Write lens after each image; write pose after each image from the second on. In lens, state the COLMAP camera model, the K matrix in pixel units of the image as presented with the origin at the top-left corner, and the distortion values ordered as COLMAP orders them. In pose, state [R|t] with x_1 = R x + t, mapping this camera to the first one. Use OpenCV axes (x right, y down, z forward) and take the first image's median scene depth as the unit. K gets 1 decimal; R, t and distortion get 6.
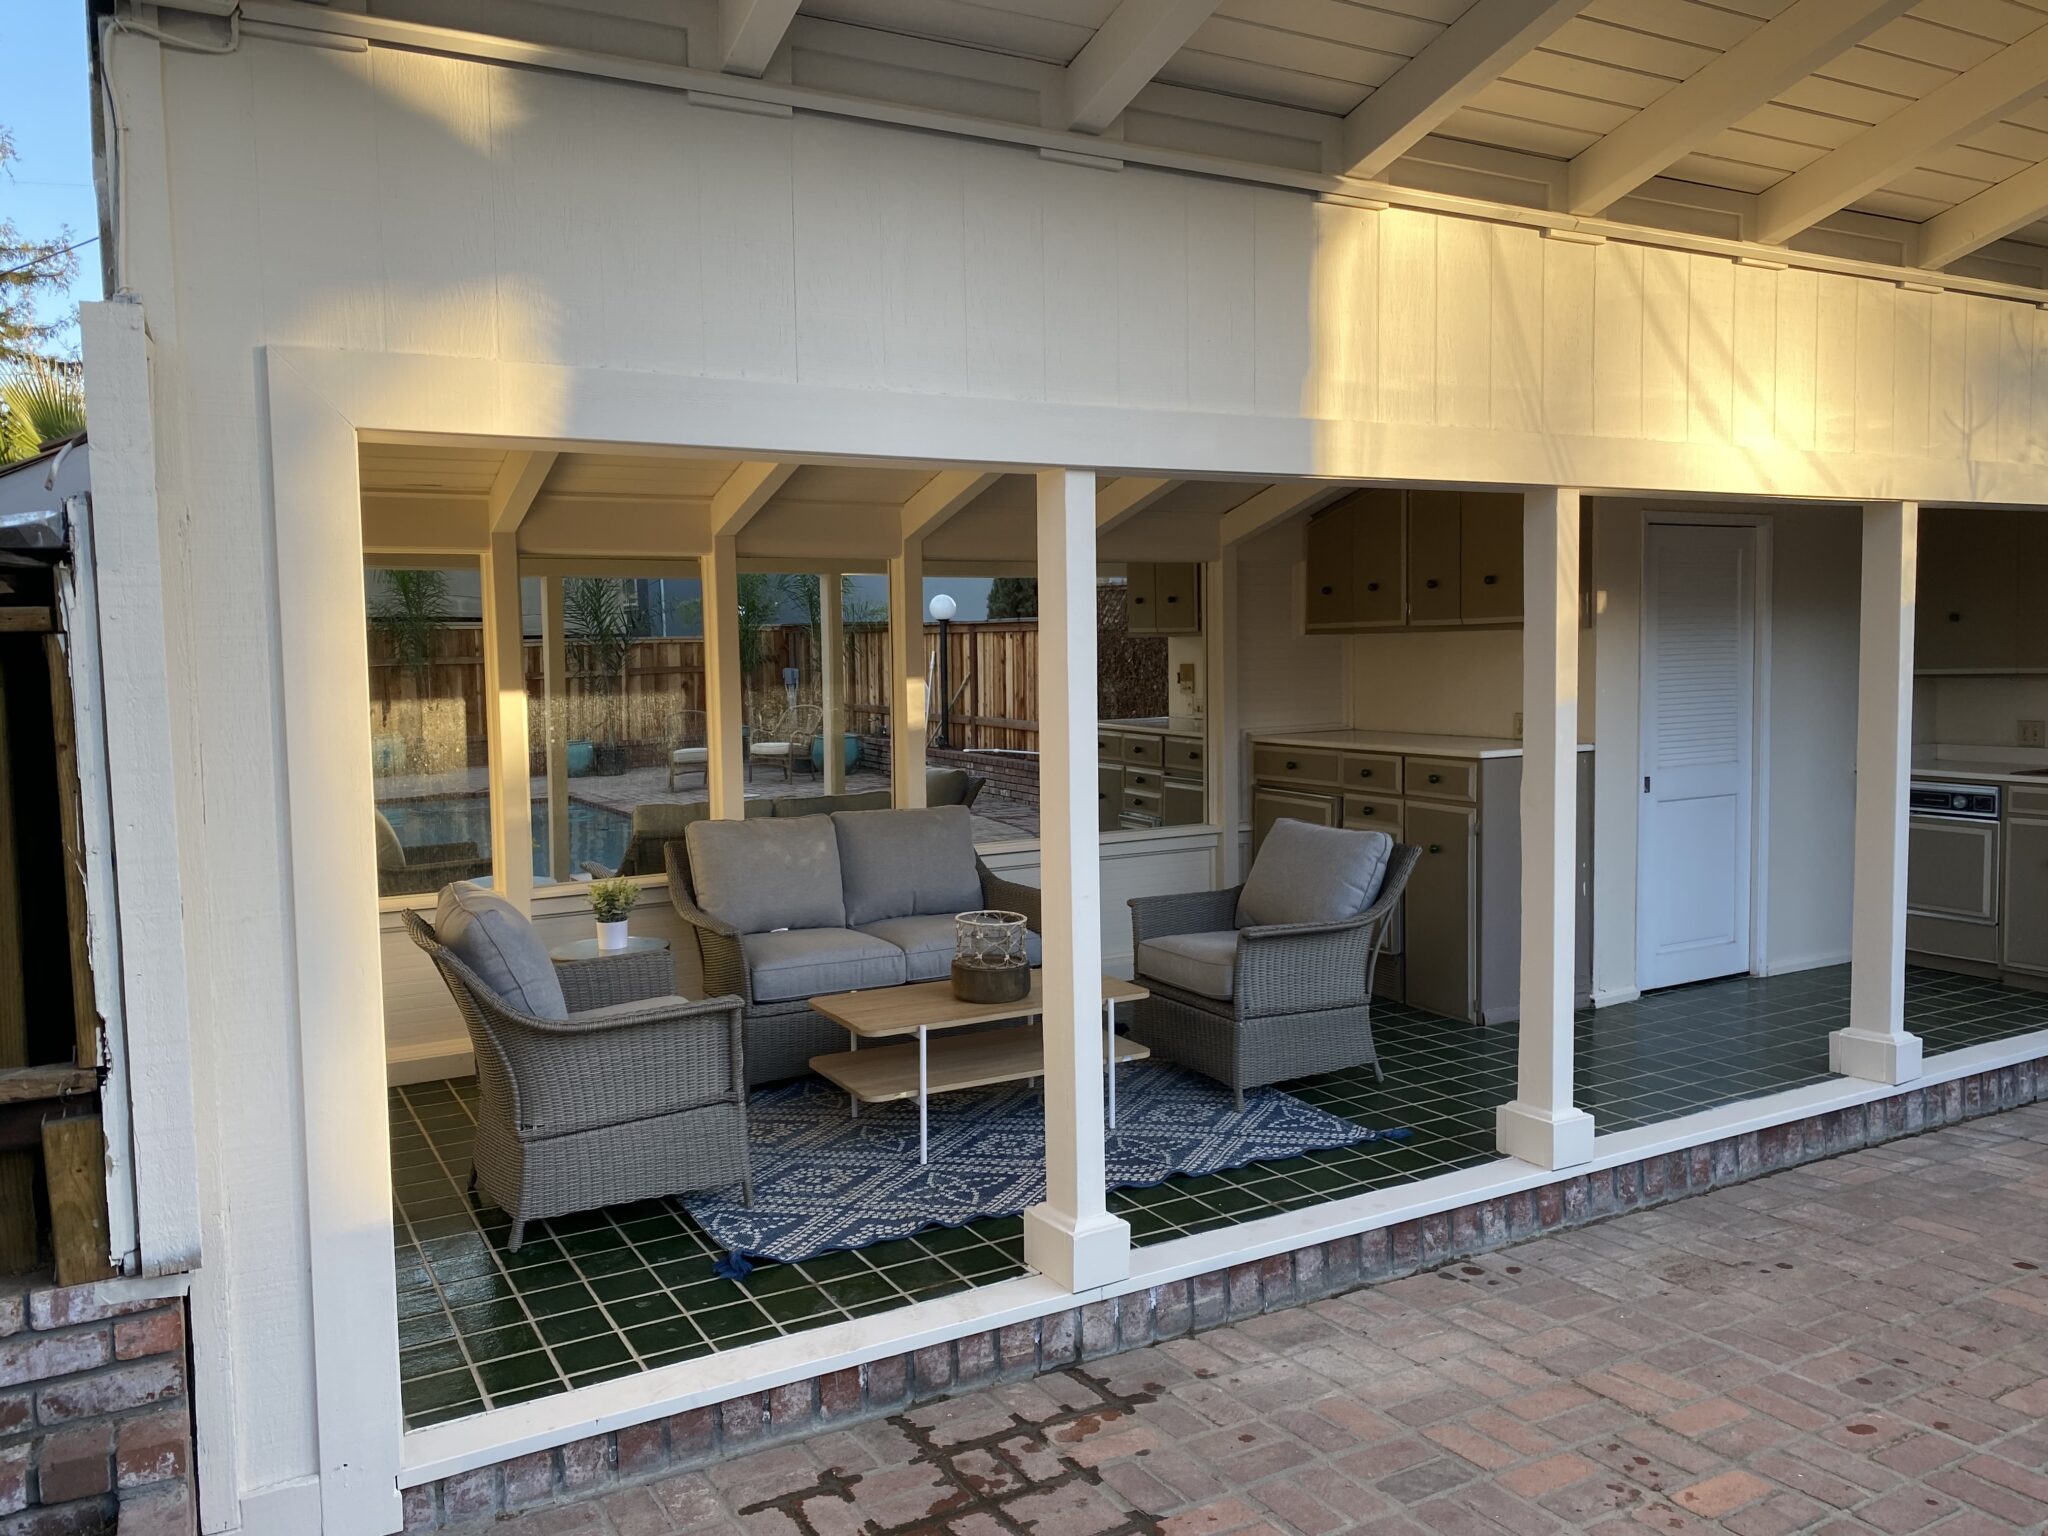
lens RADIAL K [[1576.2, 0, 1036.0], [0, 1576.2, 749.4], [0, 0, 1]] dist [0.043327, -0.012236]
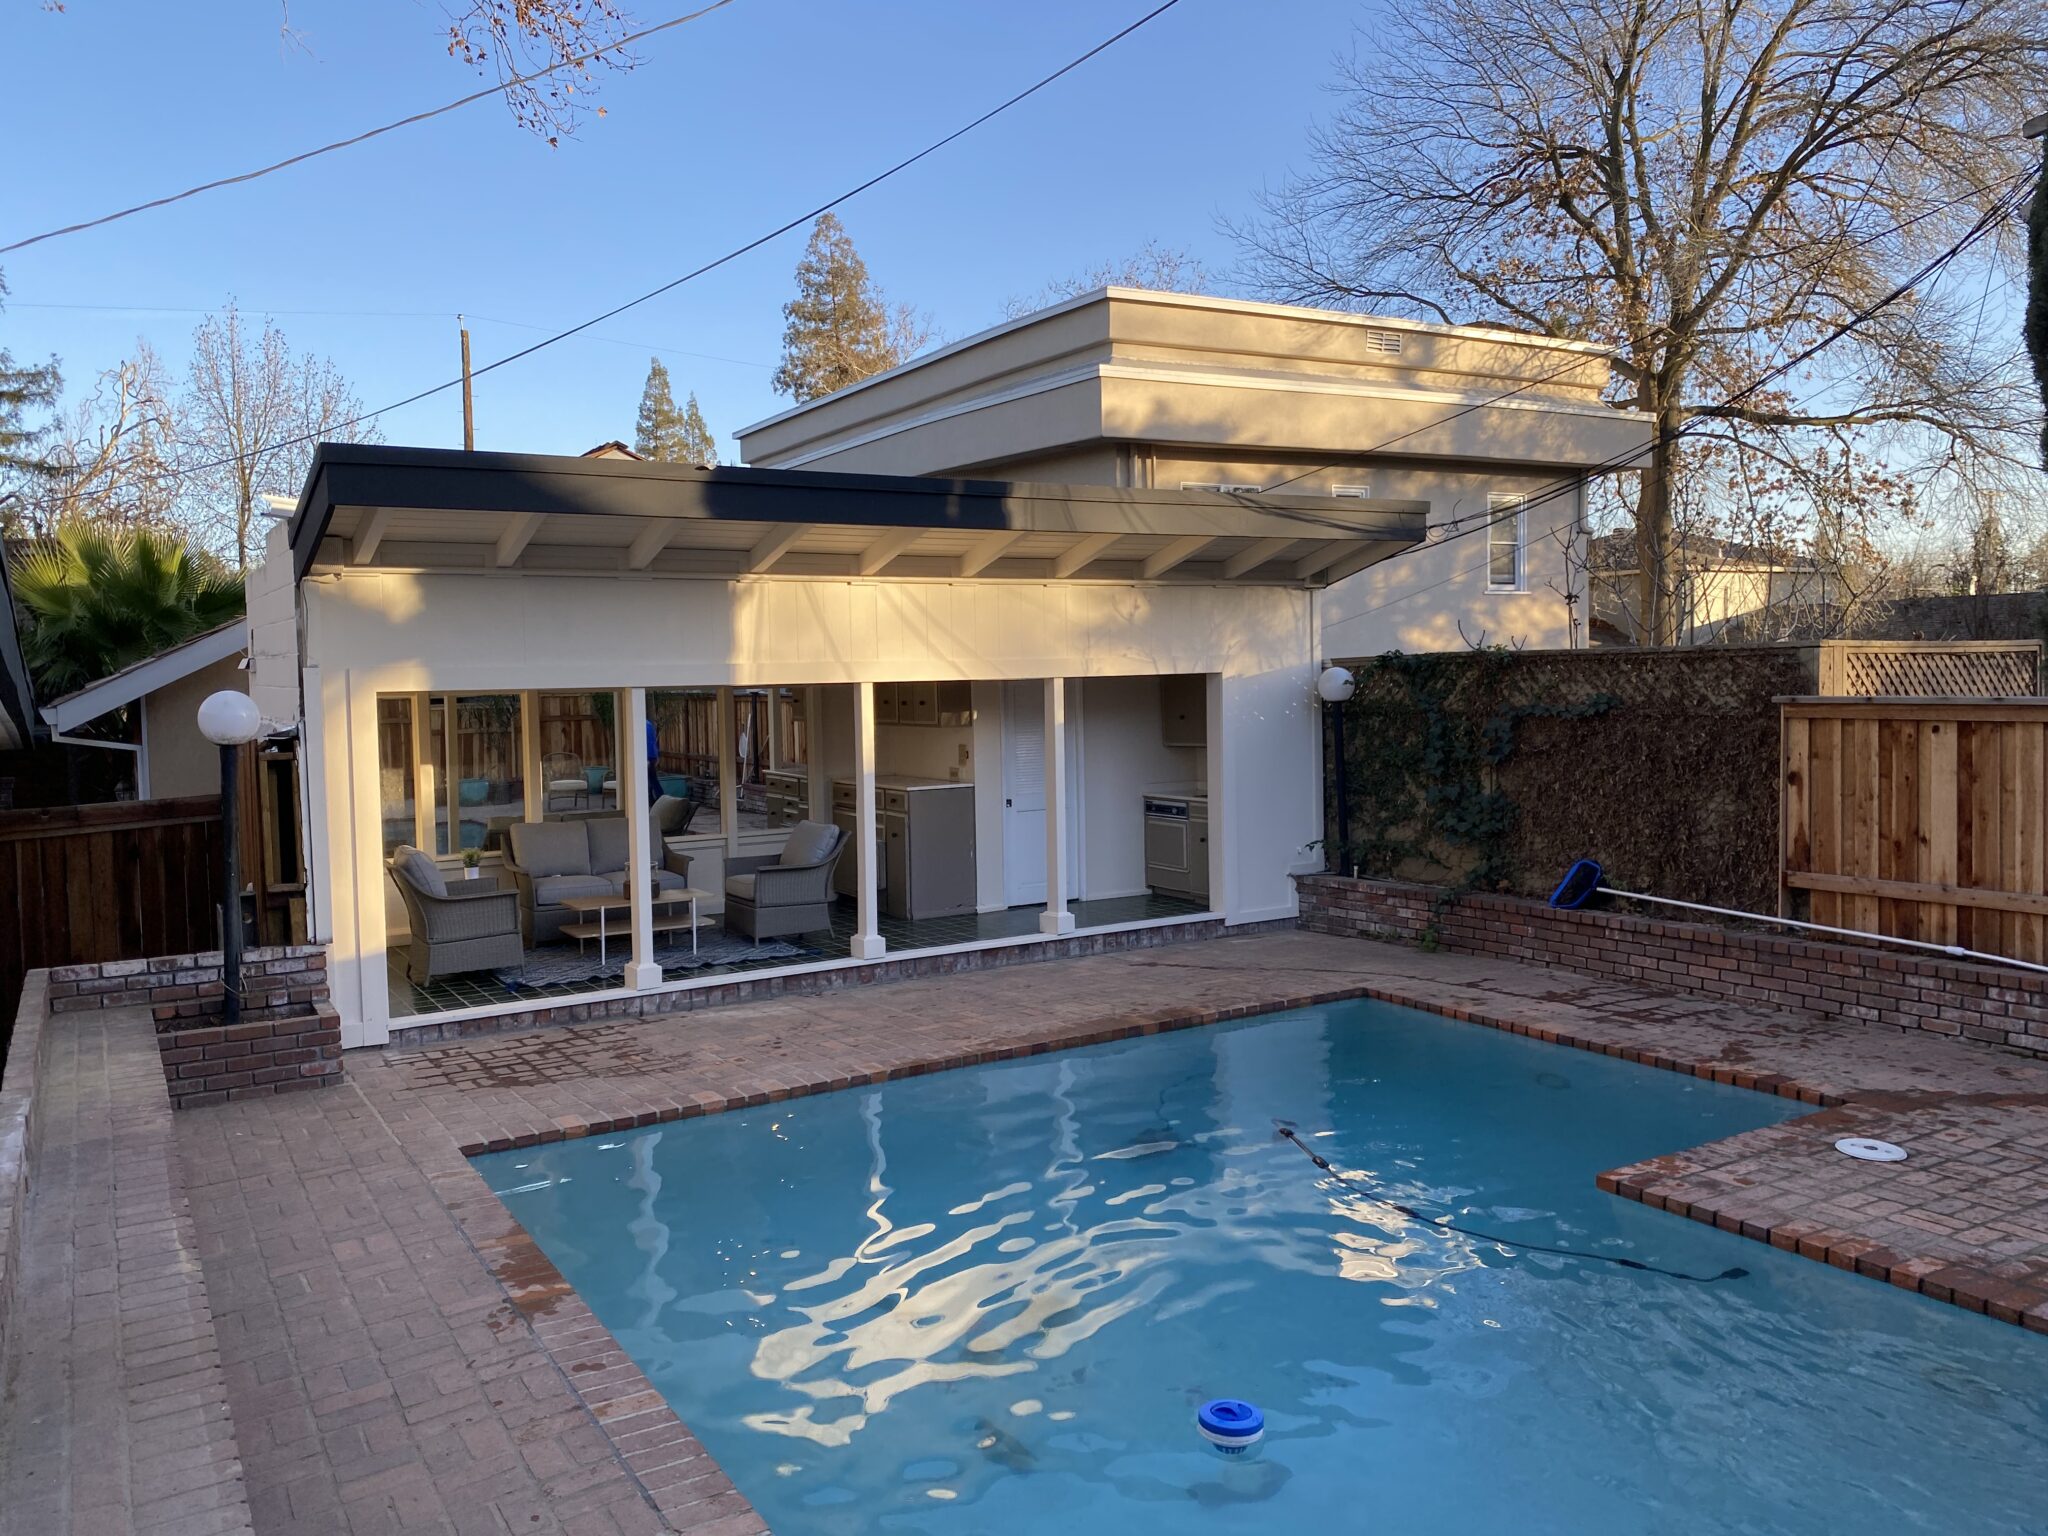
lens RADIAL K [[1576.2, 0, 1040.8], [0, 1576.2, 735.9], [0, 0, 1]] dist [0.043327, -0.012236]
pose [[0.998831, -0.005453, 0.048021, 0.490463], [0.006785, 0.999595, -0.027624, -0.009826], [-0.047851, 0.027917, 0.998464, -1.463468]]
